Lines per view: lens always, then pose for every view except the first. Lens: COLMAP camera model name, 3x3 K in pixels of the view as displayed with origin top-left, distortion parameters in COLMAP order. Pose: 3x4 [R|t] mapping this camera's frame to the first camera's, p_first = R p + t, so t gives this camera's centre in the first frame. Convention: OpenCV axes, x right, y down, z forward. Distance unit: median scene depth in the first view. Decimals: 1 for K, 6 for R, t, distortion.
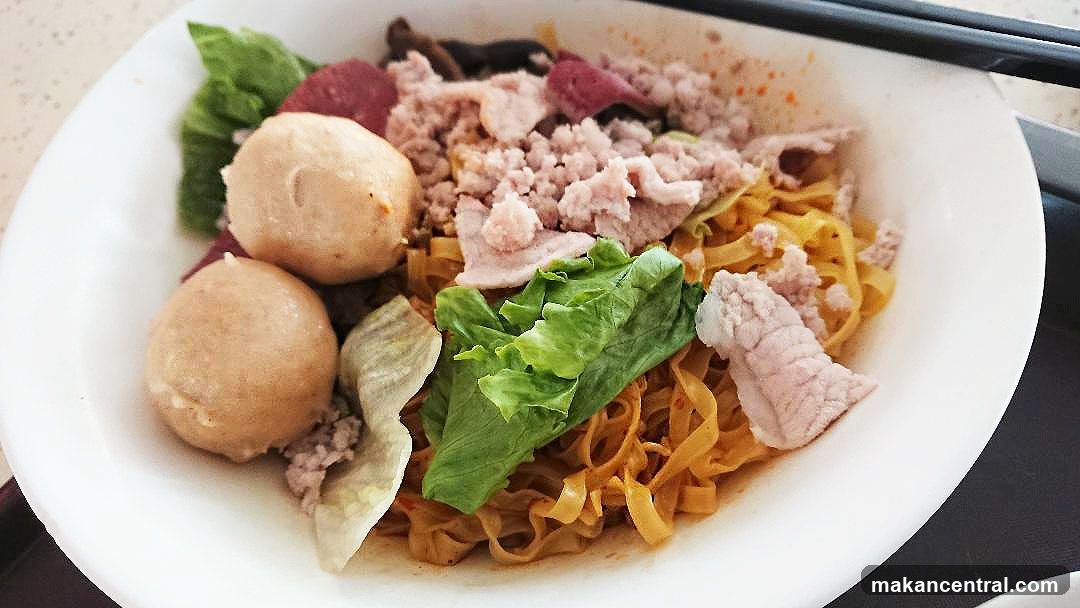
lens RADIAL K [[755.7, 0, 535.5], [0, 755.7, 300.9], [0, 0, 1]] dist [-0.001166, -0.000489]
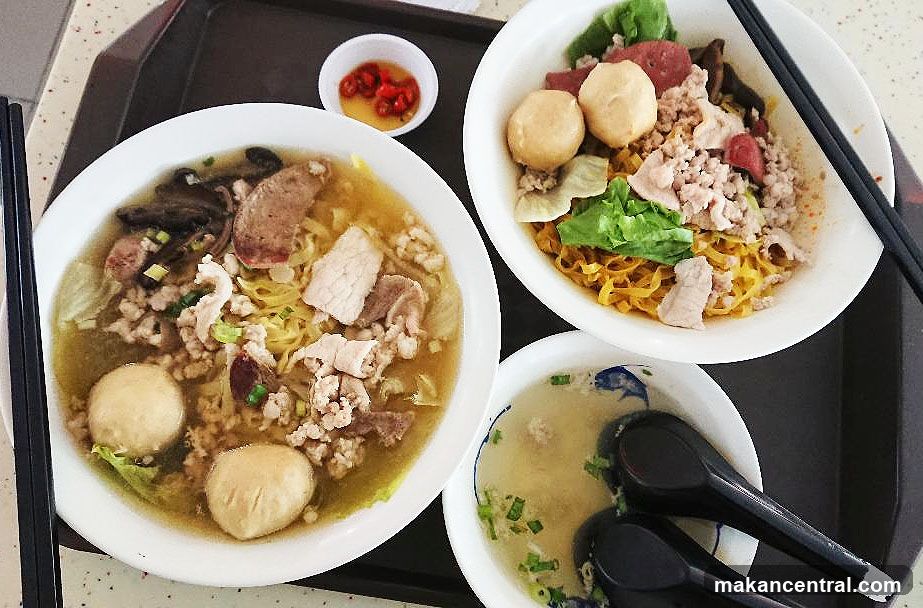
lens RADIAL K [[811.1, 0, 461.5], [0, 811.1, 304.0], [0, 0, 1]] dist [-0.002658, -0.002072]
pose [[0.651767, 0.756899, -0.047999, -0.018702], [-0.698336, 0.623617, 0.351324, -0.310459], [0.295849, -0.195462, 0.935023, -1.648910]]
